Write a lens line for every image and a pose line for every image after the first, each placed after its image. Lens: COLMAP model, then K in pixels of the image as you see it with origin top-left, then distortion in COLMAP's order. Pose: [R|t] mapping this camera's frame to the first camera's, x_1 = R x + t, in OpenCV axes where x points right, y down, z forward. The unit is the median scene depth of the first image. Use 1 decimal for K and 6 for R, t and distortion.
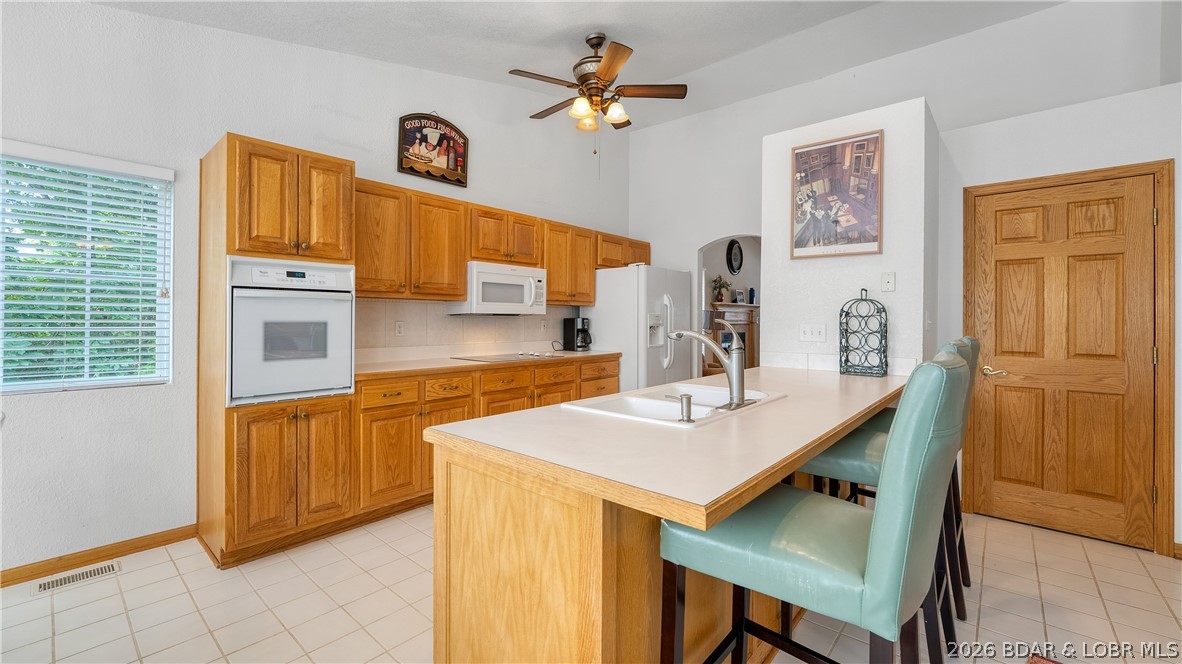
lens RADIAL K [[481.1, 0, 580.0], [0, 481.1, 325.6], [0, 0, 1]] dist [-0.001381, -0.000083]
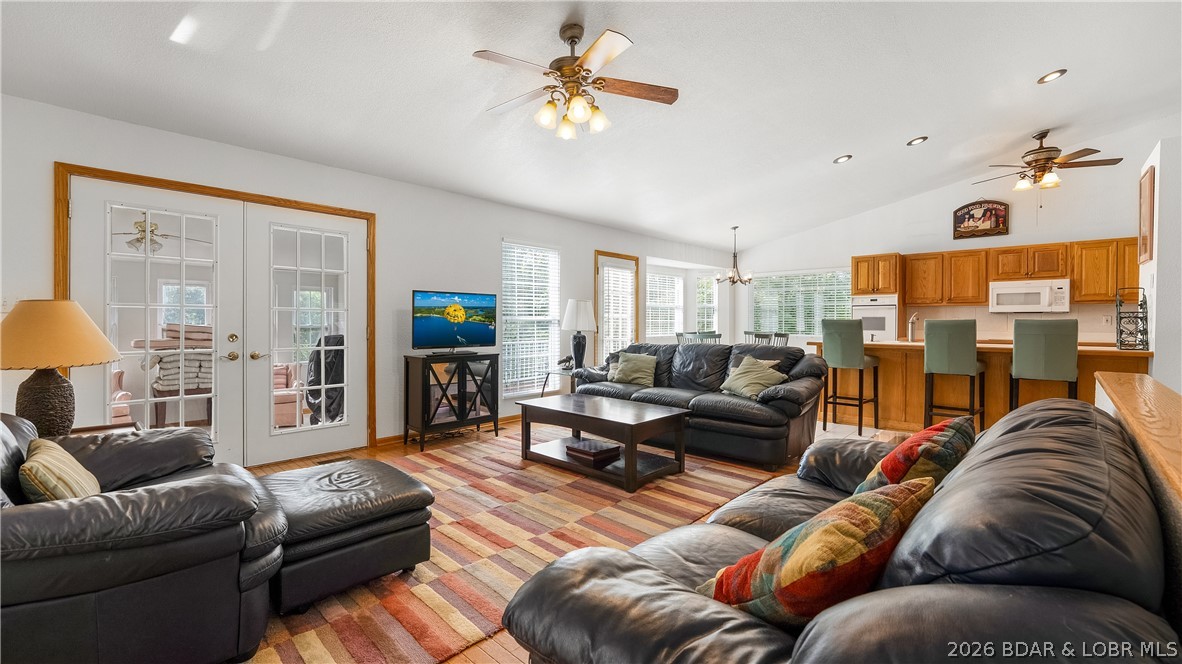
lens RADIAL K [[481.1, 0, 589.3], [0, 481.1, 326.7], [0, 0, 1]] dist [-0.001381, -0.000083]
pose [[-0.040417, 0.004241, -0.999174, 1.551587], [-0.018242, 0.999821, 0.004982, 0.042793], [0.999016, 0.018428, -0.040332, -0.357466]]
